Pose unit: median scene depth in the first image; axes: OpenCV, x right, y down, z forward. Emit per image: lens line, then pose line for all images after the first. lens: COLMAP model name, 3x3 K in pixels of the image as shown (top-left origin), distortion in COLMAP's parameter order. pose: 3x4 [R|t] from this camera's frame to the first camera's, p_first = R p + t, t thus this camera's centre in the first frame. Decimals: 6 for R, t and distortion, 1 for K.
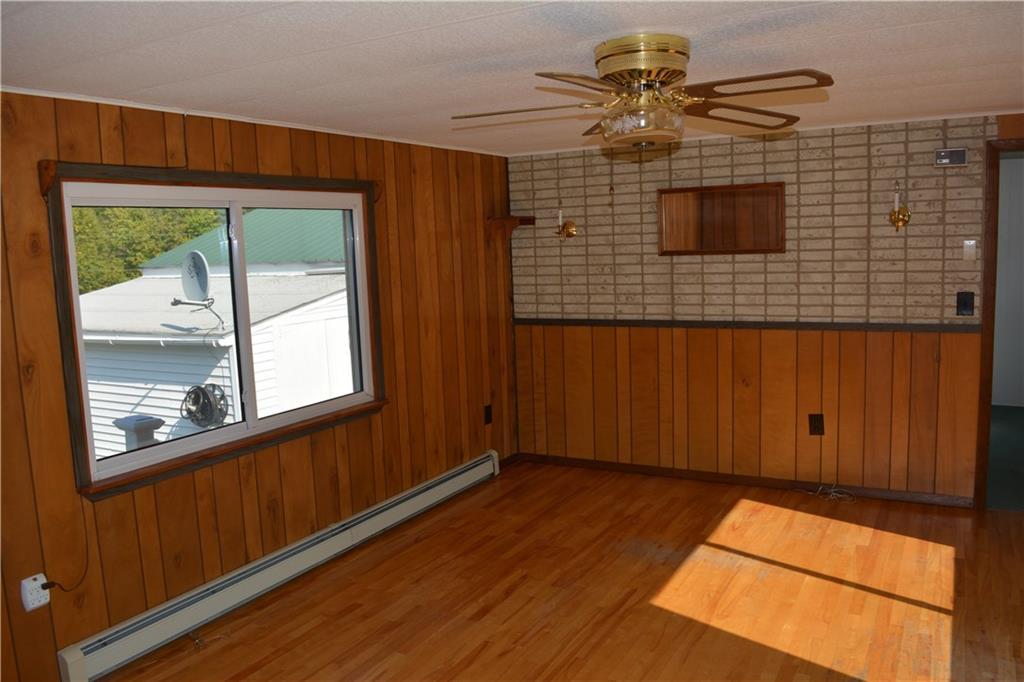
lens RADIAL K [[799.1, 0, 511.5], [0, 799.1, 340.8], [0, 0, 1]] dist [-0.078728, 0.001813]
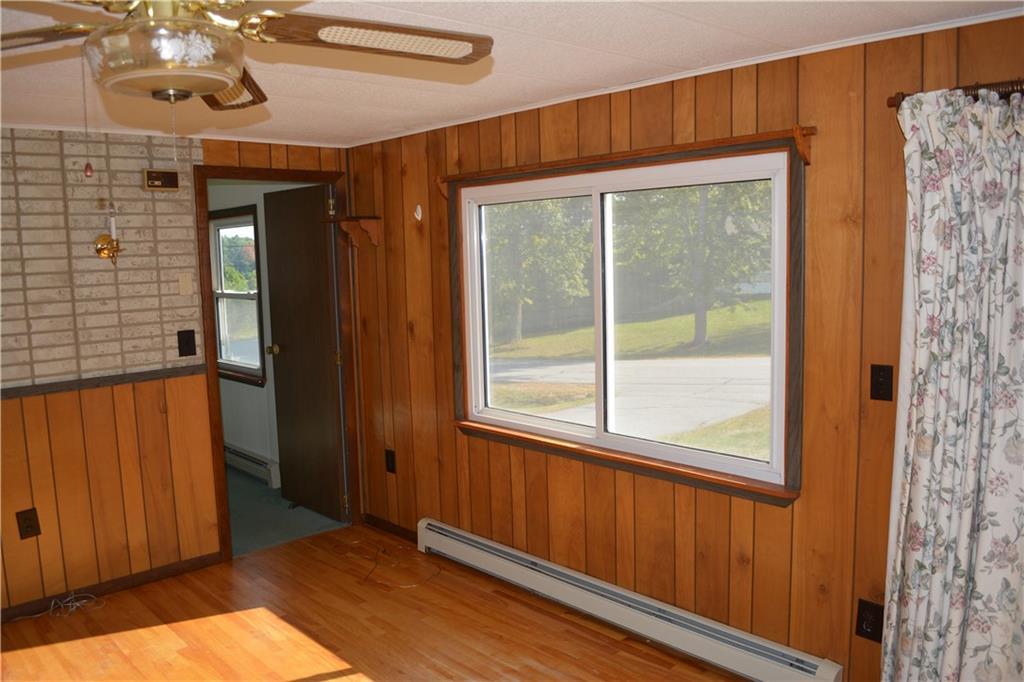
lens RADIAL K [[799.1, 0, 511.9], [0, 799.1, 343.7], [0, 0, 1]] dist [-0.078728, 0.001813]
pose [[0.297341, -0.083698, 0.951095, -0.170780], [0.131830, 0.990208, 0.045926, -0.038402], [-0.945626, 0.111727, 0.305464, 0.356368]]
